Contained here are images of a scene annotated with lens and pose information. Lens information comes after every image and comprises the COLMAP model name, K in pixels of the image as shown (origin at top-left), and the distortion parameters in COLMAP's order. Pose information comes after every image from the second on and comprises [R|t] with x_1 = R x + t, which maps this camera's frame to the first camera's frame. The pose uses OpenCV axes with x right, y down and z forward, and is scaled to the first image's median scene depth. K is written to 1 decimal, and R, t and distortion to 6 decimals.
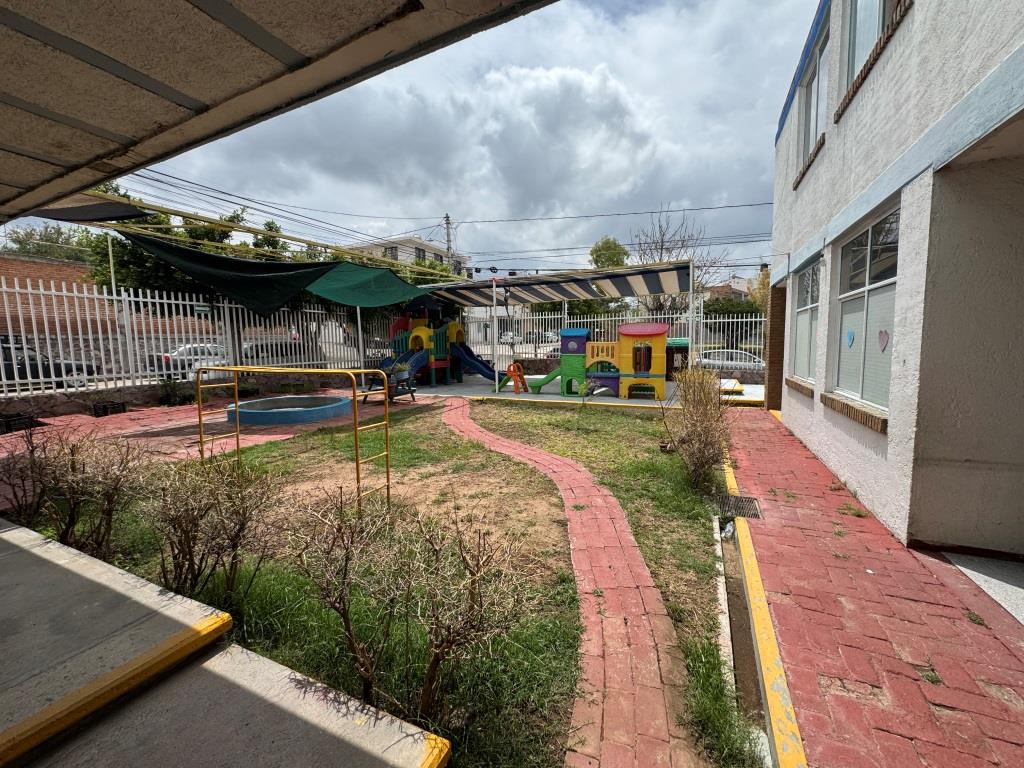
lens RADIAL K [[407.2, 0, 502.4], [0, 407.2, 384.8], [0, 0, 1]] dist [0.015372, -0.001228]
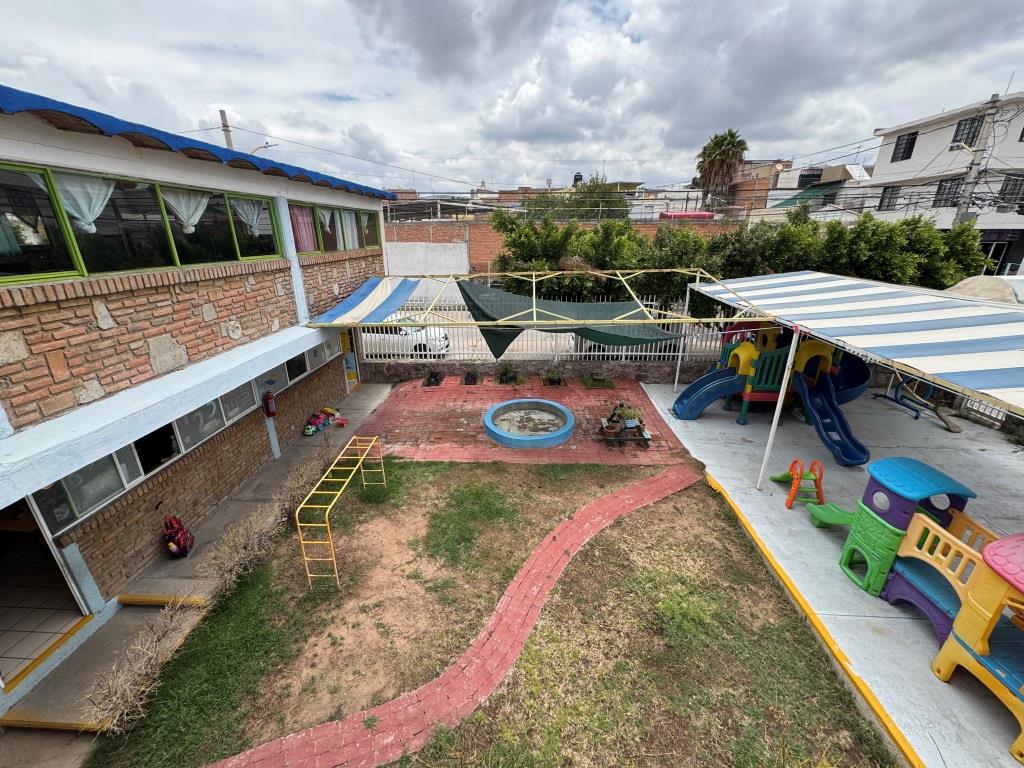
lens RADIAL K [[407.2, 0, 517.2], [0, 407.2, 387.3], [0, 0, 1]] dist [0.015372, -0.001228]
pose [[0.400048, 0.345291, -0.848961, 0.773564], [-0.090032, 0.936640, 0.338527, -0.738651], [0.912061, -0.058994, 0.405788, 0.797222]]
